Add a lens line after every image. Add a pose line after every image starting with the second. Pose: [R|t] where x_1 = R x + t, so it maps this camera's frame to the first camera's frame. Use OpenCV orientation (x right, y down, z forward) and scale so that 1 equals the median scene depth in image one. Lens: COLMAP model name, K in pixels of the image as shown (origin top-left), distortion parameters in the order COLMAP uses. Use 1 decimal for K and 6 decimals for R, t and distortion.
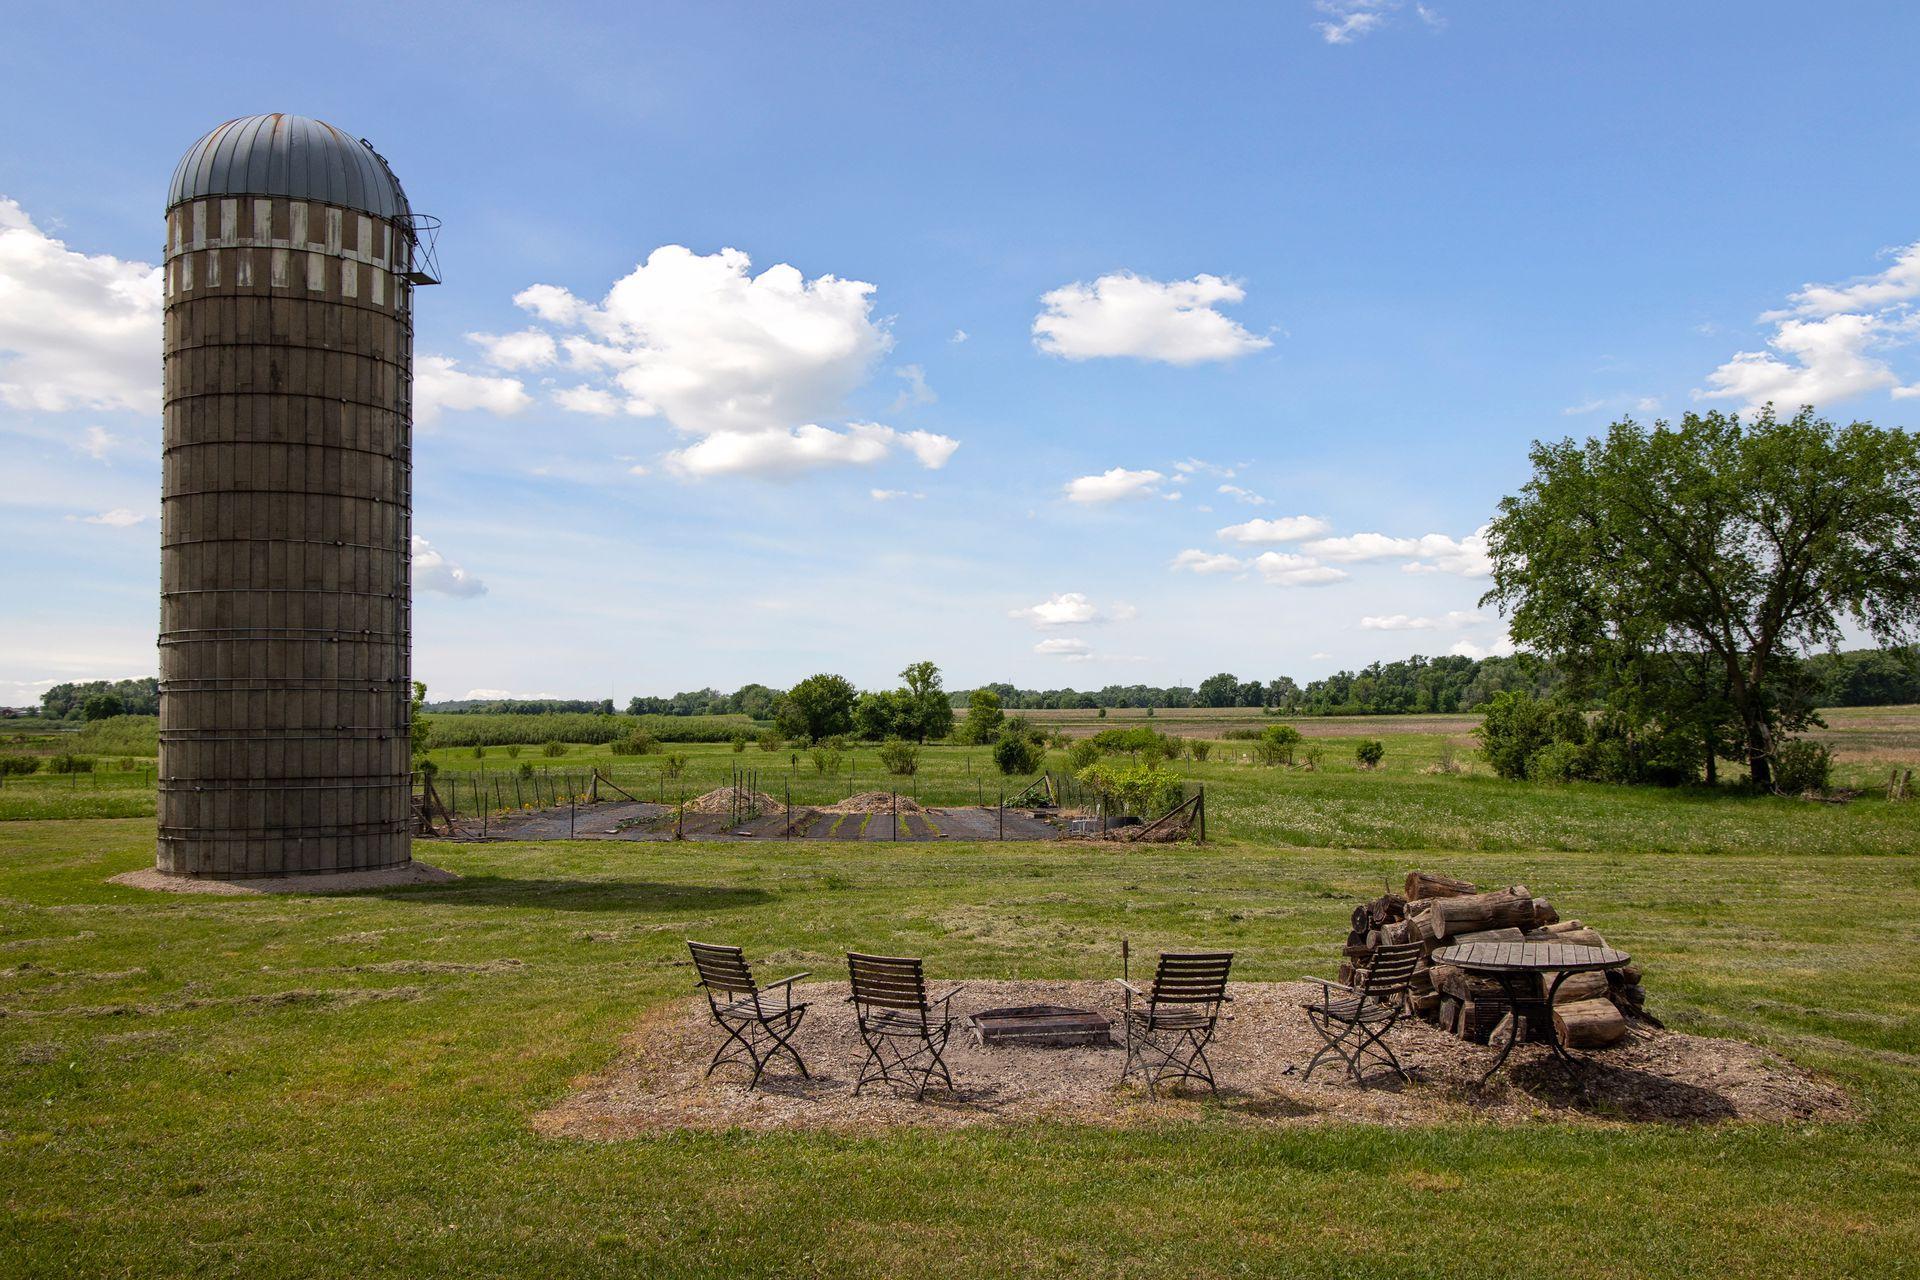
lens RADIAL K [[1551.7, 0, 960.0], [0, 1551.7, 640.0], [0, 0, 1]] dist [-0.037573, 0.004884]
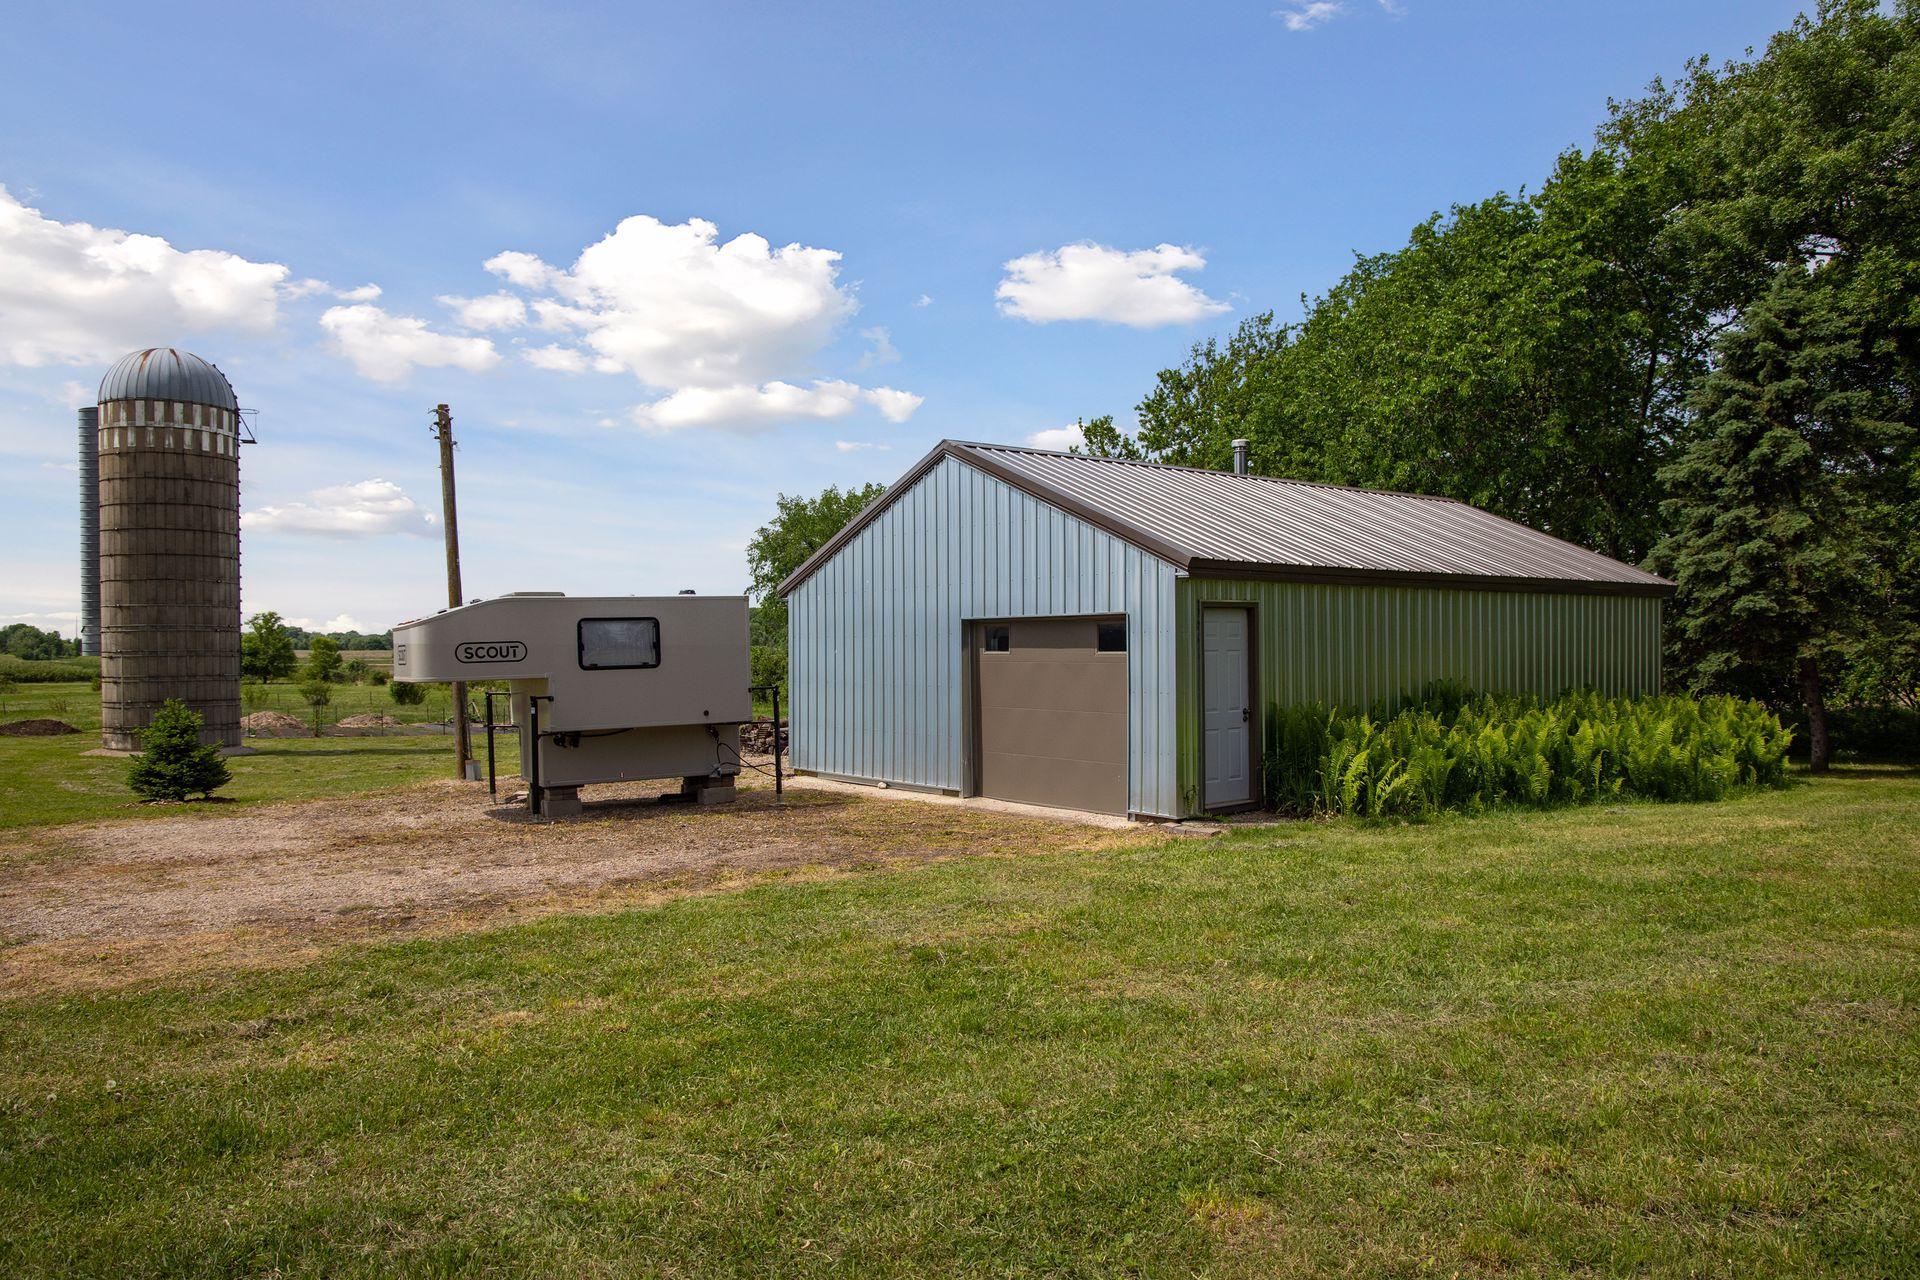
lens RADIAL K [[1551.7, 0, 960.0], [0, 1551.7, 640.0], [0, 0, 1]] dist [-0.037573, 0.004884]
pose [[0.884016, 0.006750, 0.467407, -0.485273], [-0.025468, 0.999106, 0.033739, -0.078259], [-0.466762, -0.041730, 0.883398, -1.180416]]
